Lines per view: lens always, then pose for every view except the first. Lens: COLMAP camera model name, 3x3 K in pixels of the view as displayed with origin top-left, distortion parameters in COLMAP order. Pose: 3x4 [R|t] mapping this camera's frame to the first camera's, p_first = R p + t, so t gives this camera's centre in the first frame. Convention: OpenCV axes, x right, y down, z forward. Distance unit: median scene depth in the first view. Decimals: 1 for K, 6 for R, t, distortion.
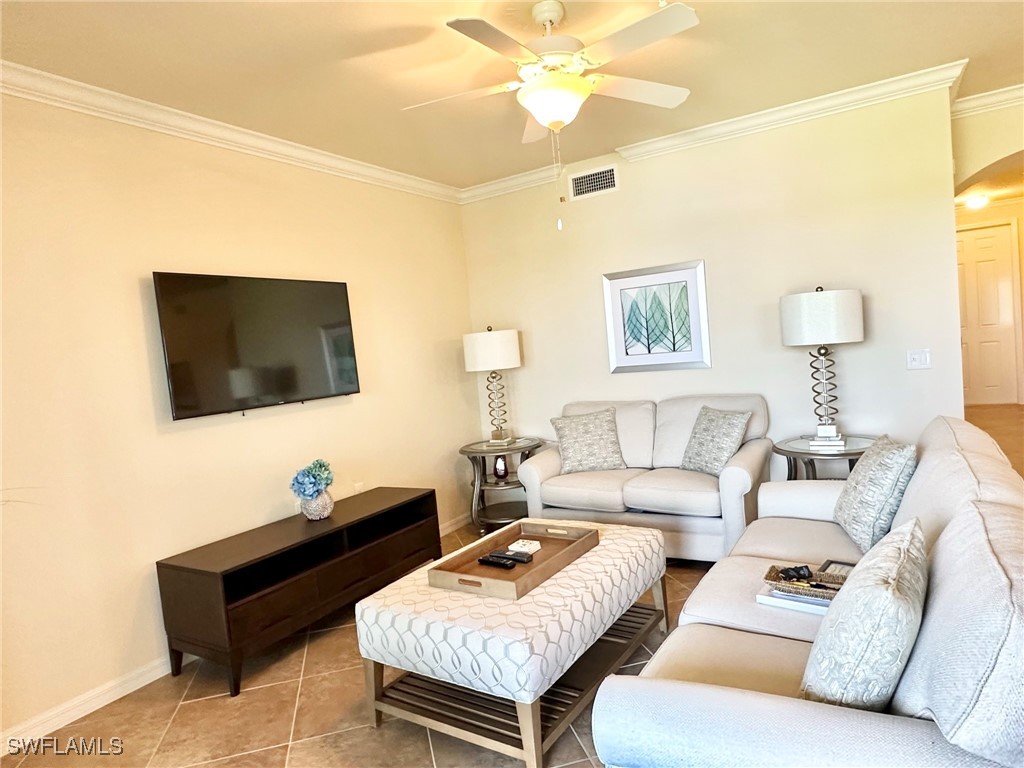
lens RADIAL K [[625.5, 0, 511.8], [0, 625.5, 488.8], [0, 0, 1]] dist [-0.001950, 0.000069]
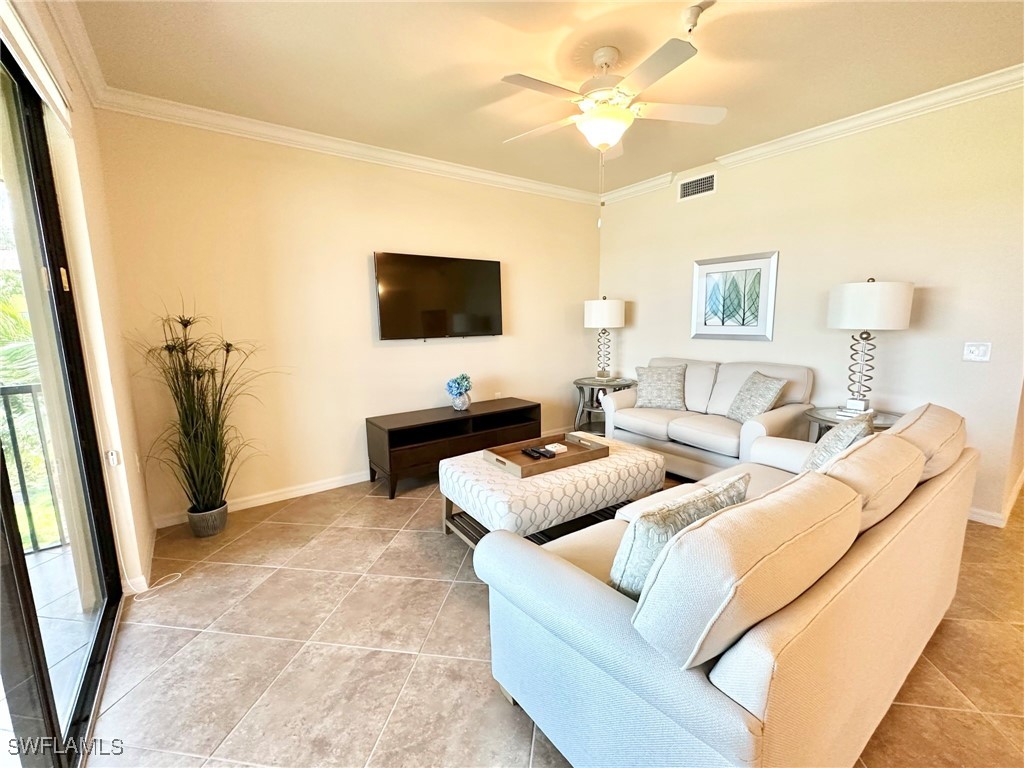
lens RADIAL K [[415.5, 0, 506.5], [0, 415.5, 449.9], [0, 0, 1]] dist [-0.000941, -0.000148]
pose [[0.915196, 0.192290, -0.354176, 0.201445], [-0.152903, 0.978796, 0.136307, -0.015988], [0.372876, -0.070593, 0.925192, 0.023068]]
